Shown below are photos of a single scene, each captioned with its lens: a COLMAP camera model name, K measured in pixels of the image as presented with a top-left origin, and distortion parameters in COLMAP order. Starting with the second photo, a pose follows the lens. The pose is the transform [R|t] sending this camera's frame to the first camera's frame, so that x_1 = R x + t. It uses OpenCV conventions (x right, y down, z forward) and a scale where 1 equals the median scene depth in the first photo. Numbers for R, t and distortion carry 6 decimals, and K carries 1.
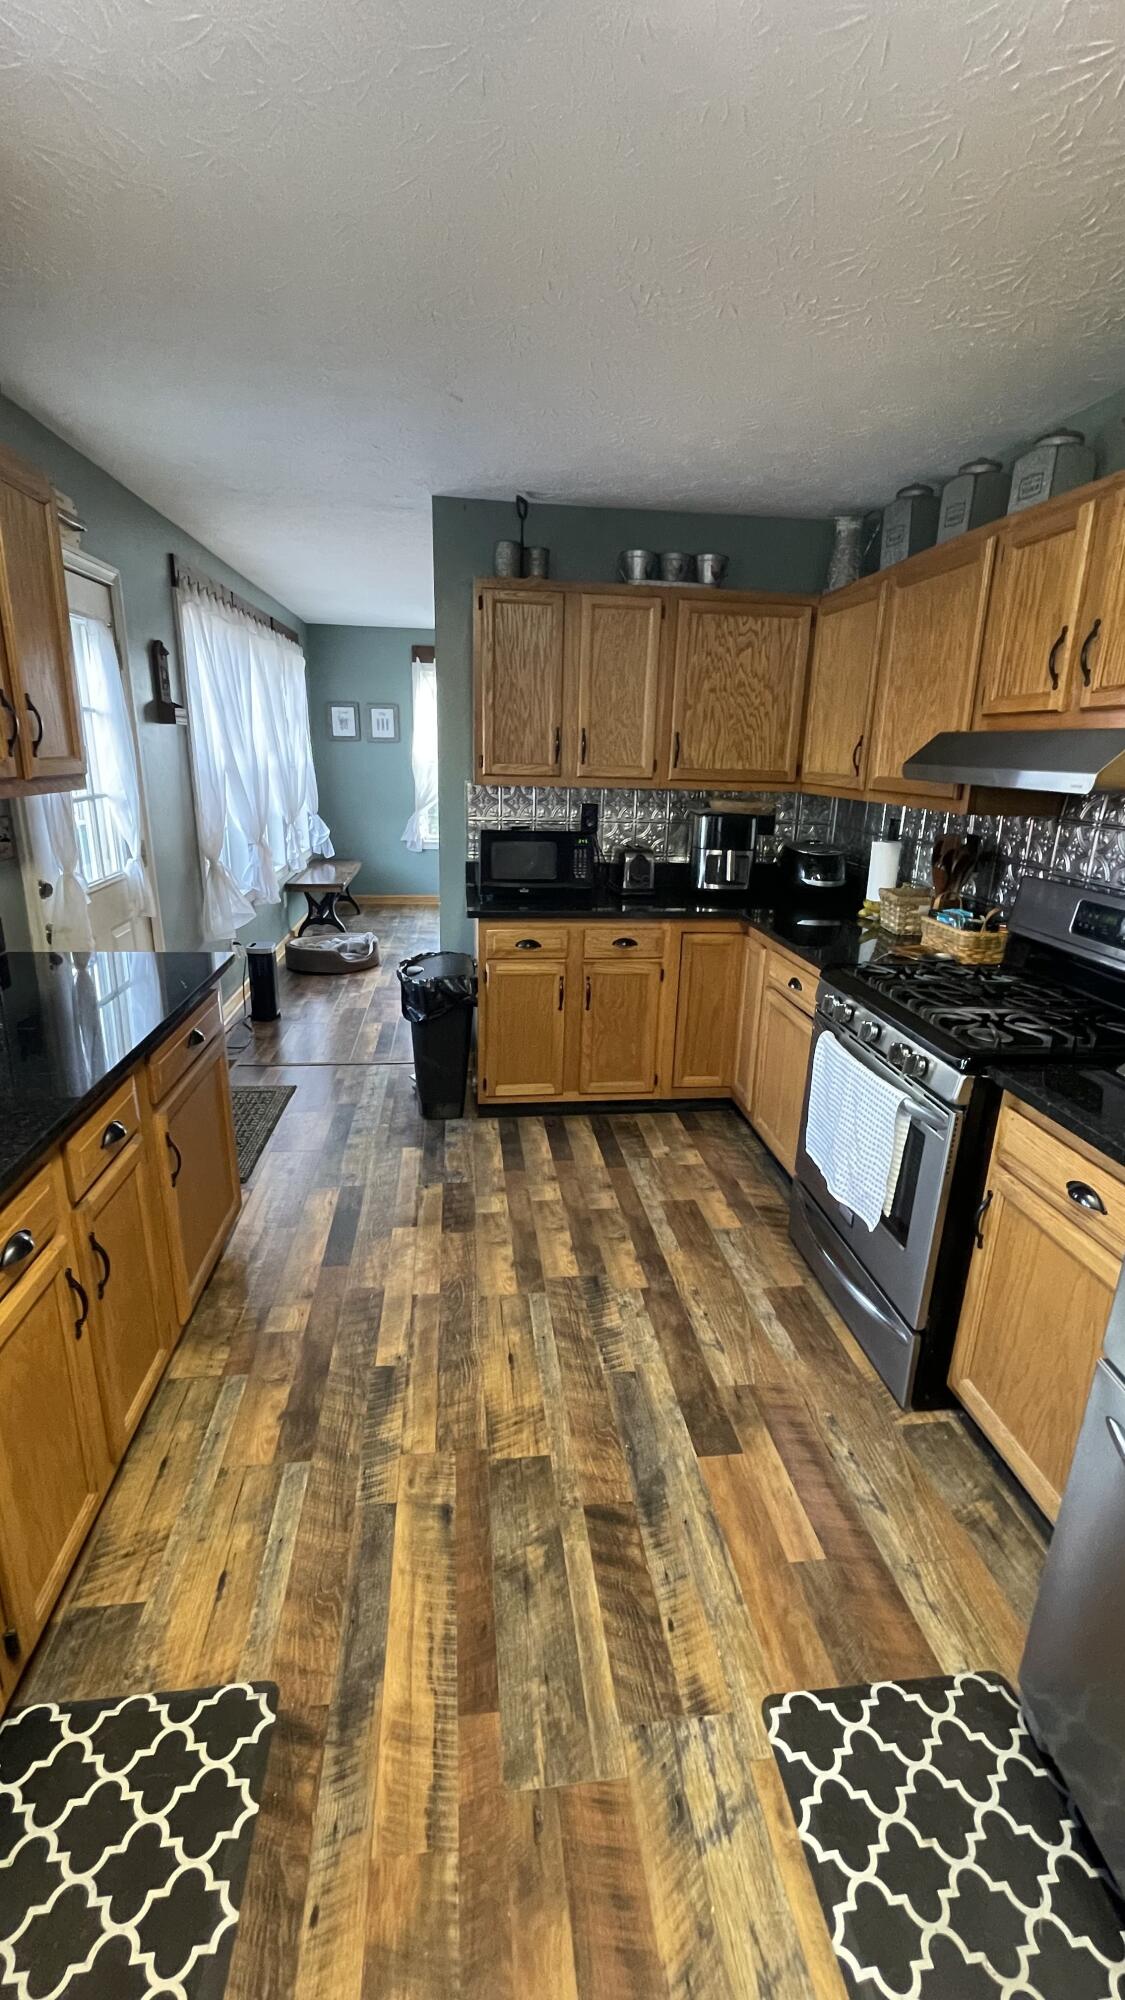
lens RADIAL K [[858.3, 0, 562.5], [0, 858.3, 1000.0], [0, 0, 1]] dist [-0.003922, 0.000123]
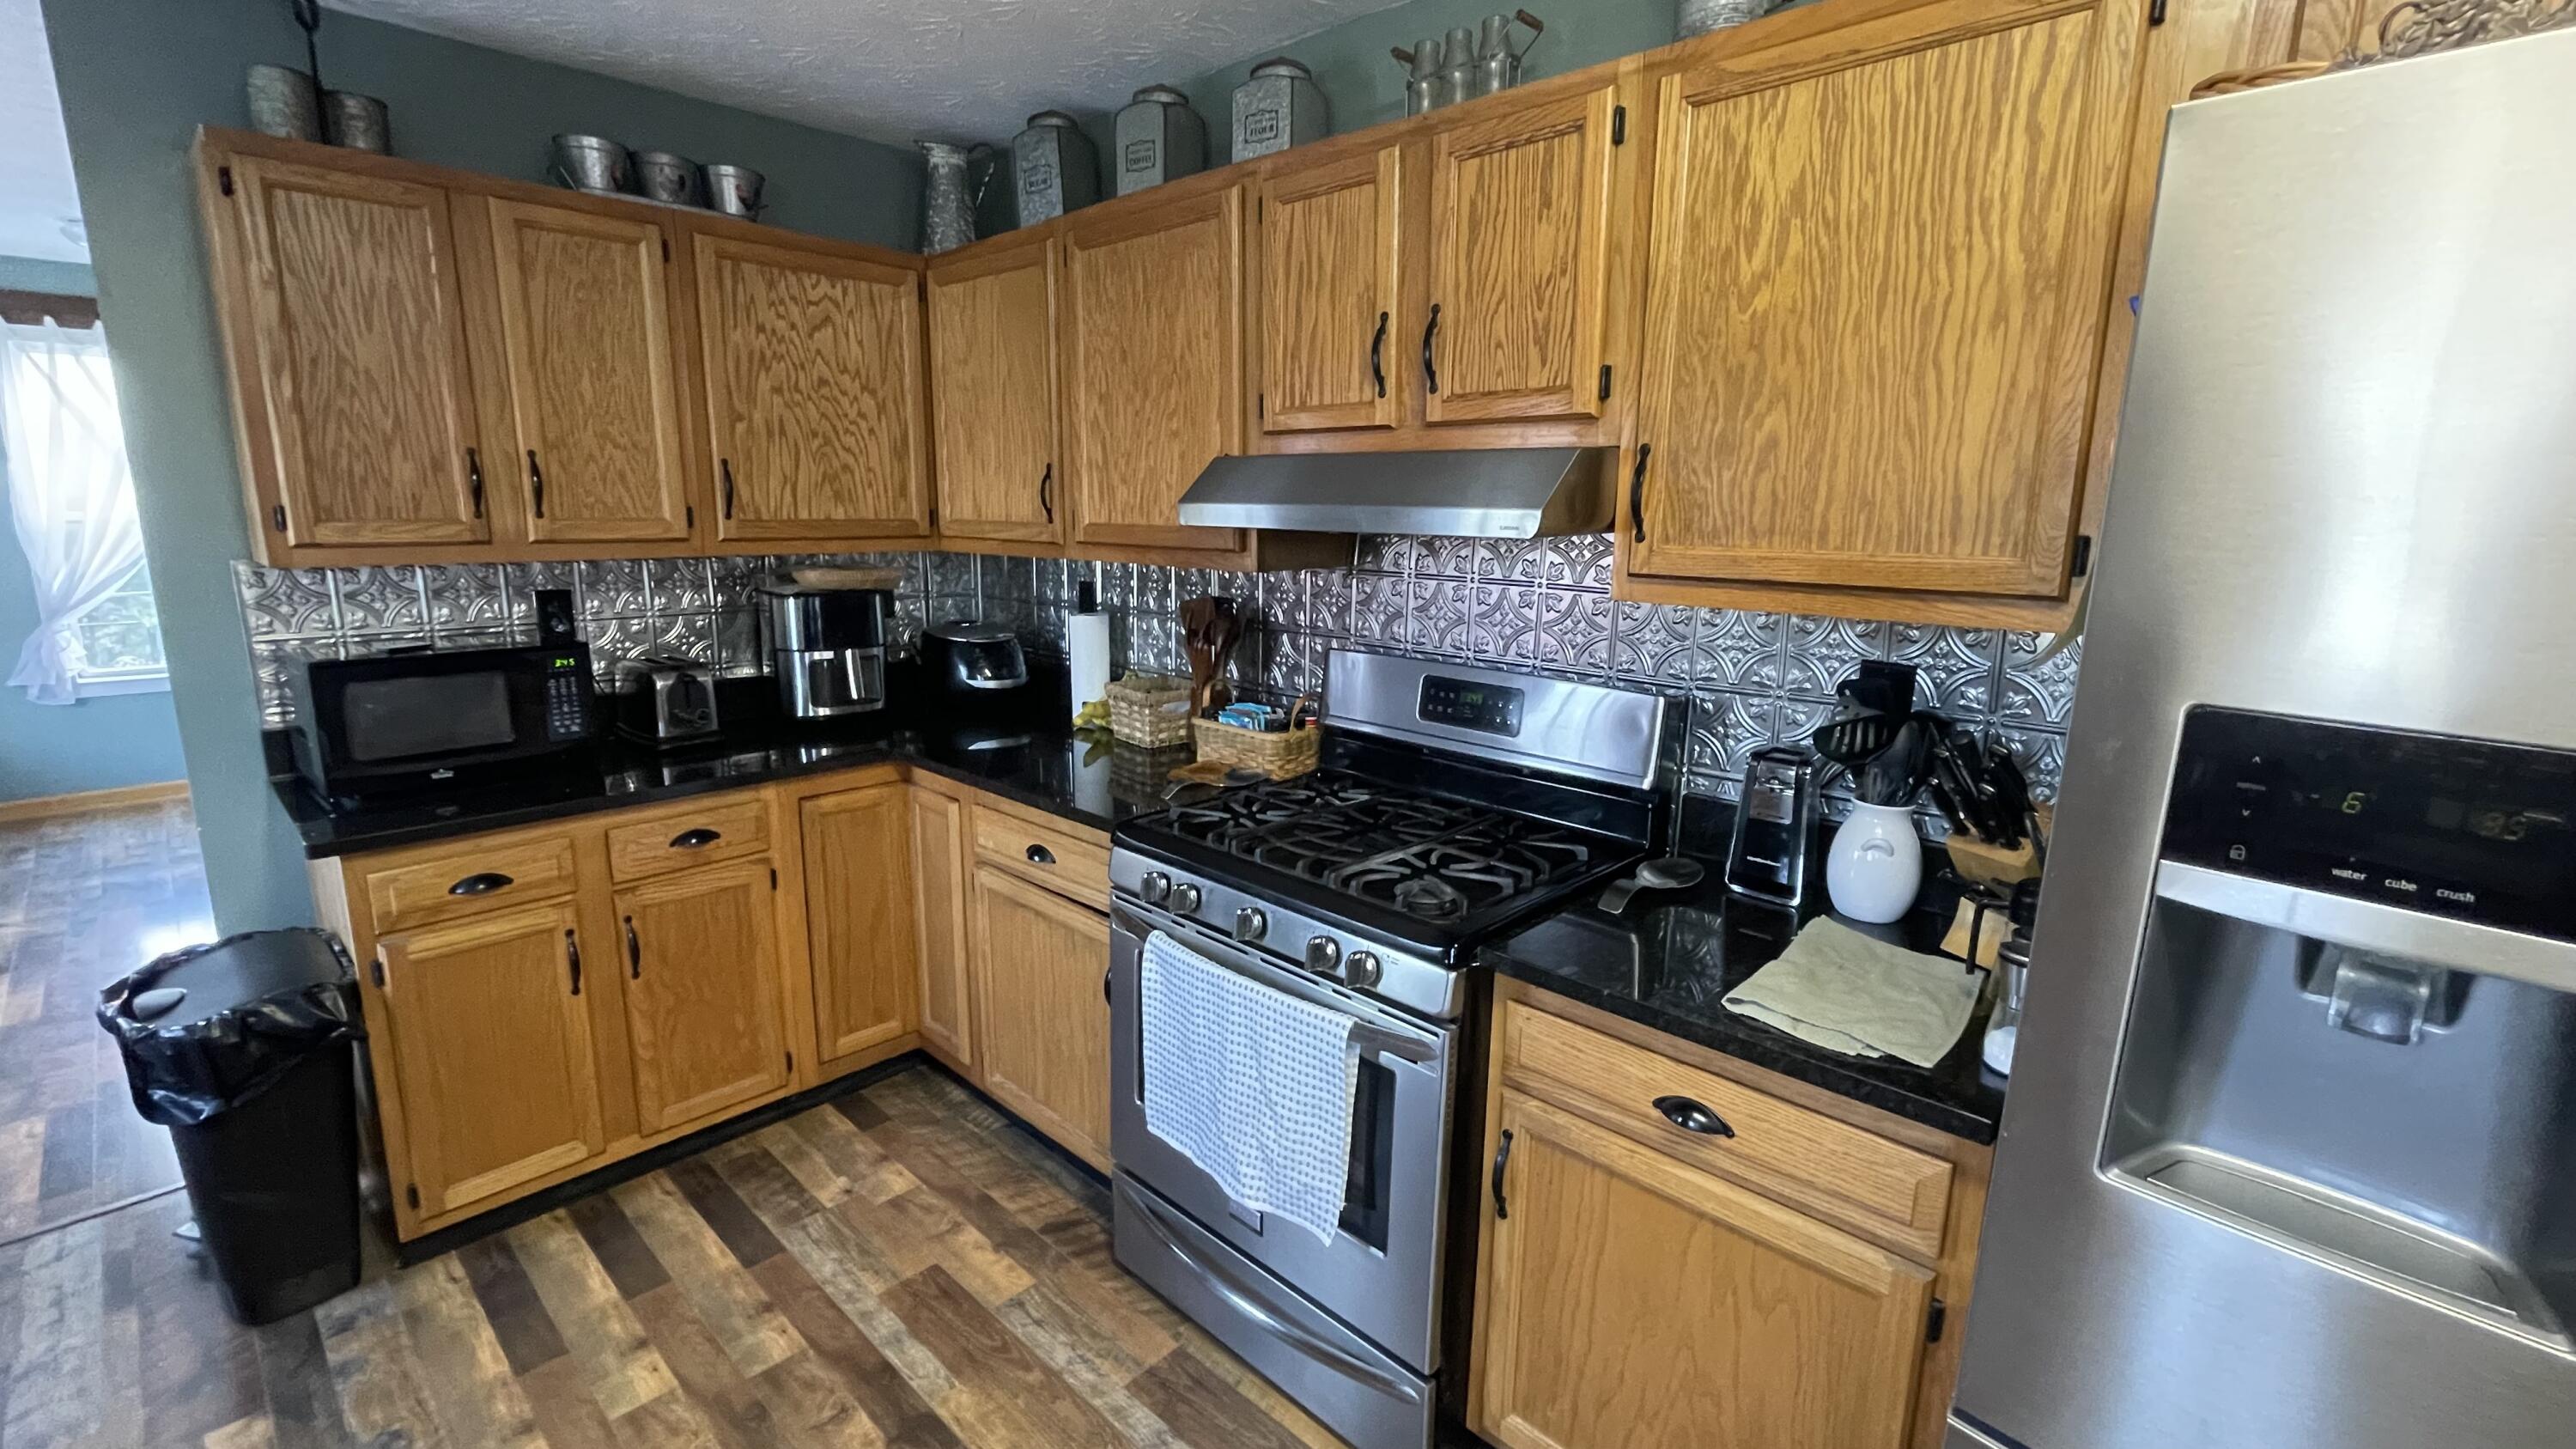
lens RADIAL K [[1105.7, 0, 1286.9], [0, 1105.7, 716.8], [0, 0, 1]] dist [-0.003922, 0.000123]
pose [[0.767445, -0.142363, 0.625109, -0.065949], [0.191666, 0.981389, -0.011805, -0.062167], [-0.611795, 0.128871, 0.780448, 0.216534]]
